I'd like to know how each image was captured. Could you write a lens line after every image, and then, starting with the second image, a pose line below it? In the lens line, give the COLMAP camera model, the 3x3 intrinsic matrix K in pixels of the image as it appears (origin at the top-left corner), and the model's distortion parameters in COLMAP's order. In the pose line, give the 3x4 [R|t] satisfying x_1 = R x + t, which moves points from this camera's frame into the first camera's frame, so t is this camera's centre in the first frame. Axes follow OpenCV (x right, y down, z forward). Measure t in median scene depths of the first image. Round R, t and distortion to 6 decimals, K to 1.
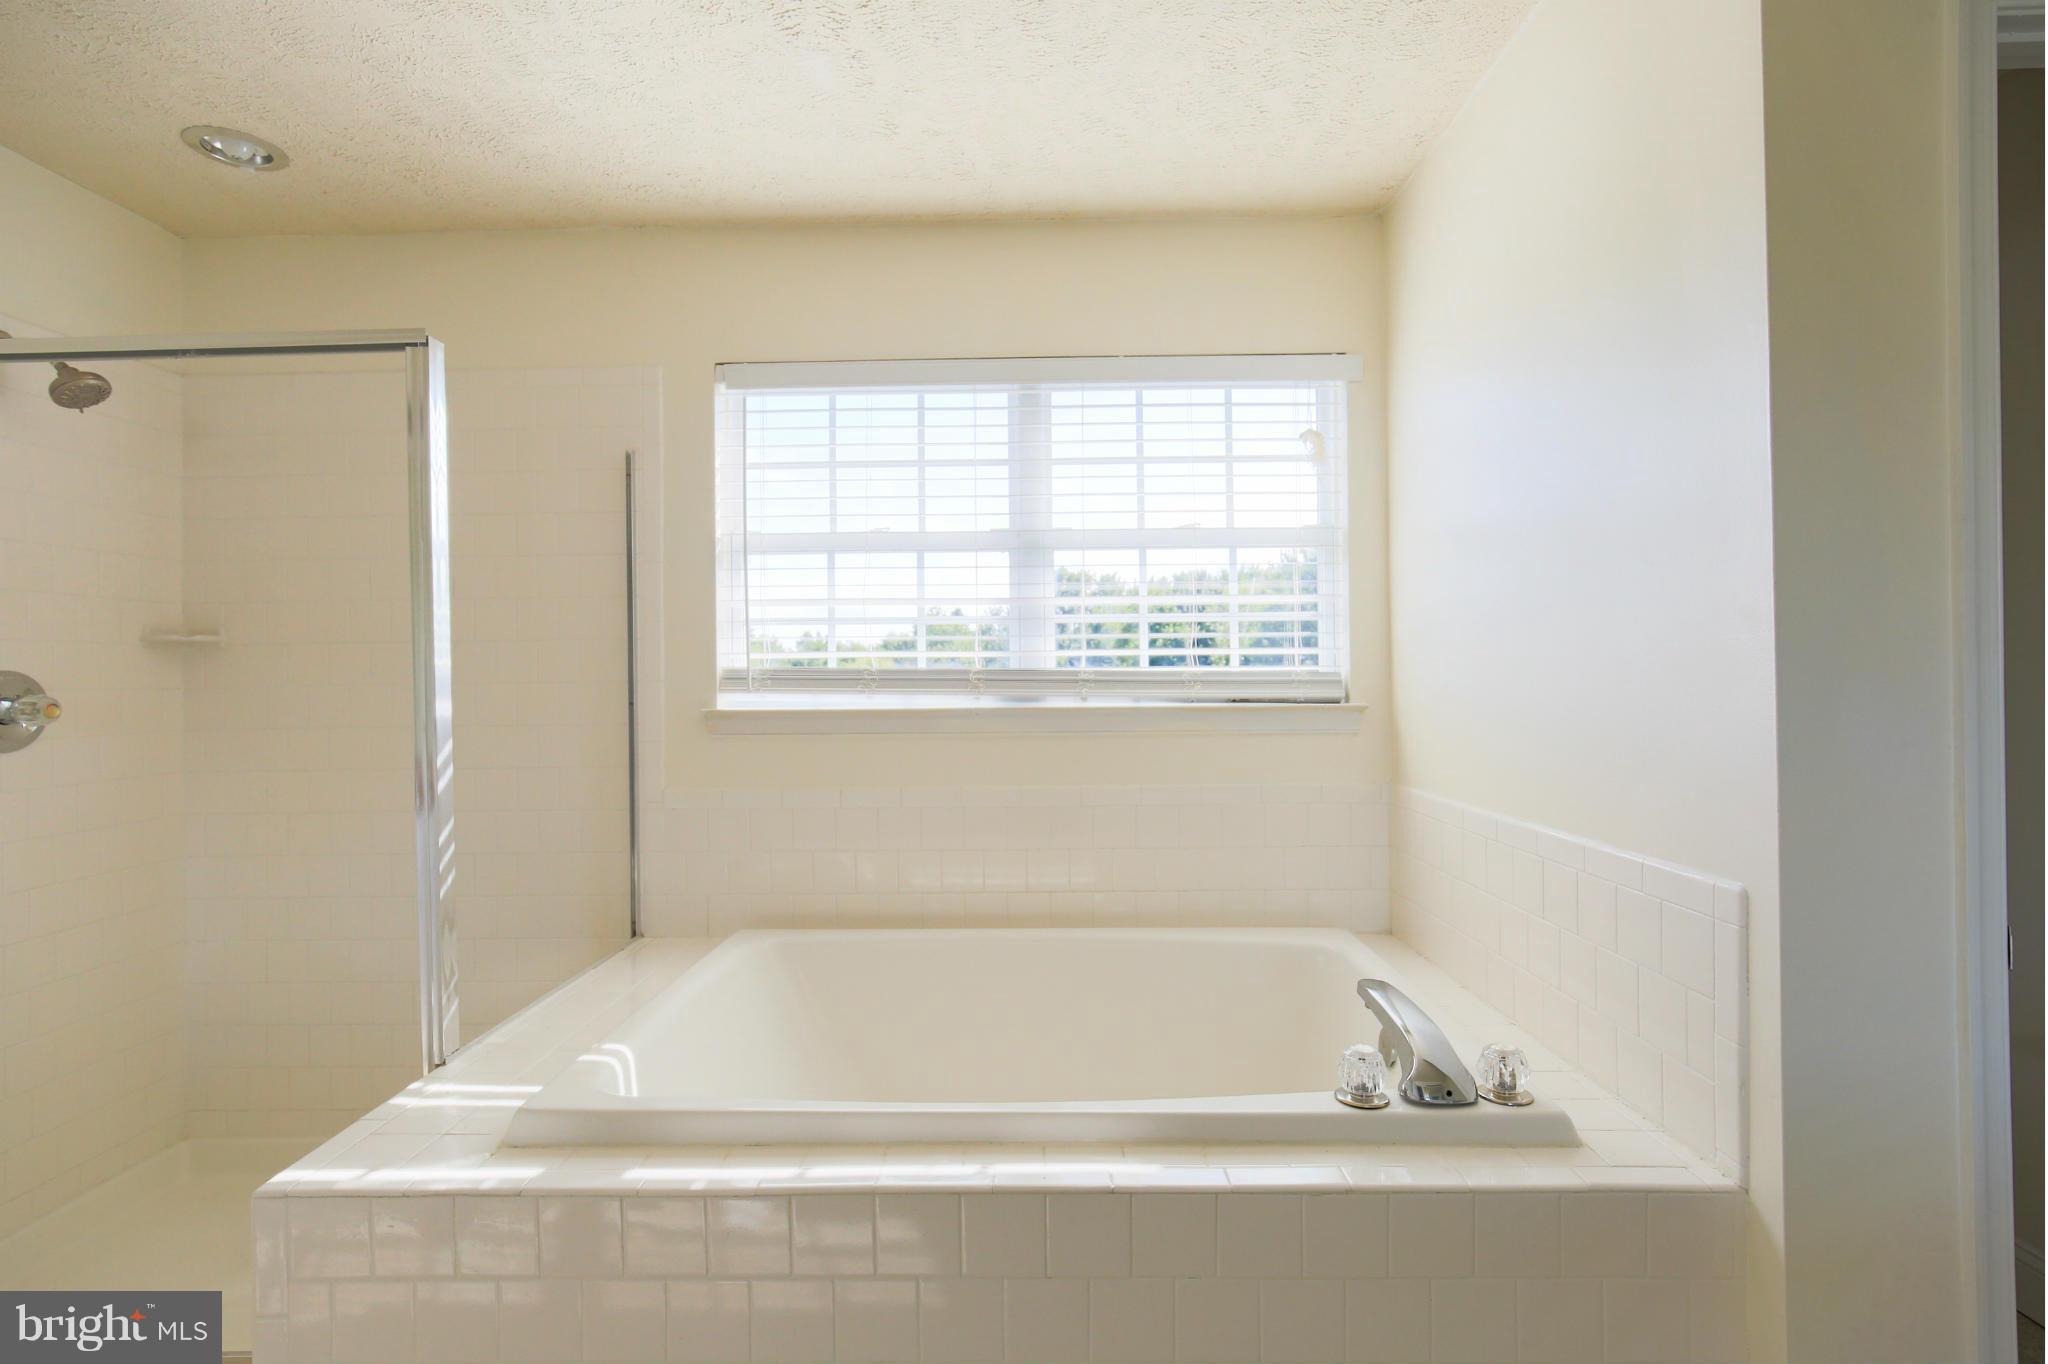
lens RADIAL K [[990.7, 0, 1016.5], [0, 990.7, 677.6], [0, 0, 1]] dist [-0.017864, 0.000043]
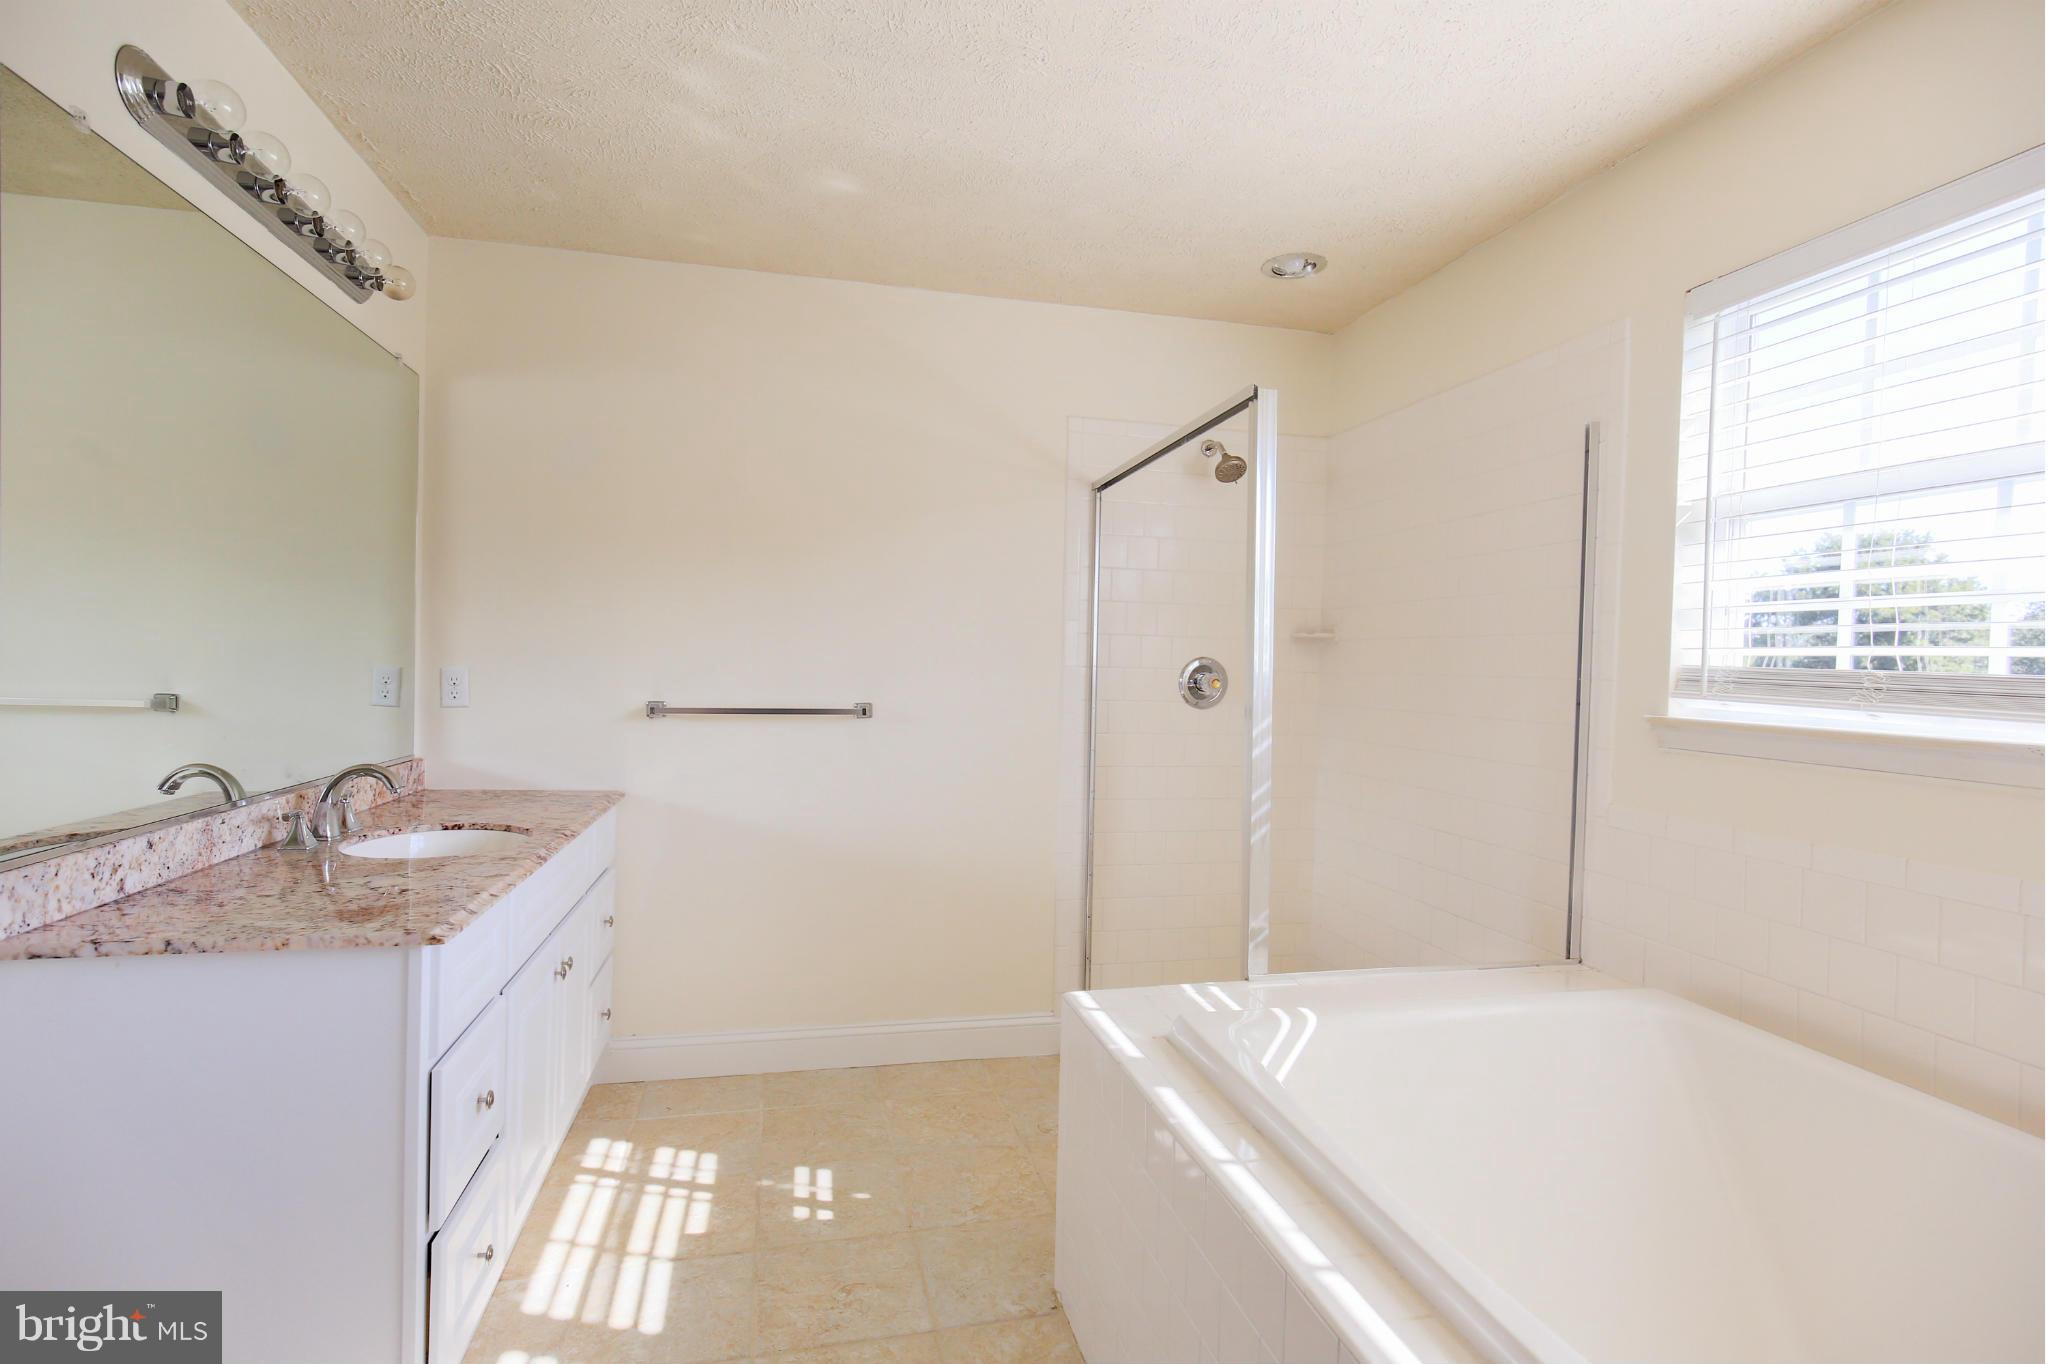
lens RADIAL K [[990.7, 0, 1021.2], [0, 990.7, 675.5], [0, 0, 1]] dist [-0.017864, 0.000043]
pose [[0.228694, 0.029259, -0.973059, 0.371736], [-0.027851, 0.999336, 0.023503, -0.006269], [0.973100, 0.021725, 0.229357, 0.292678]]
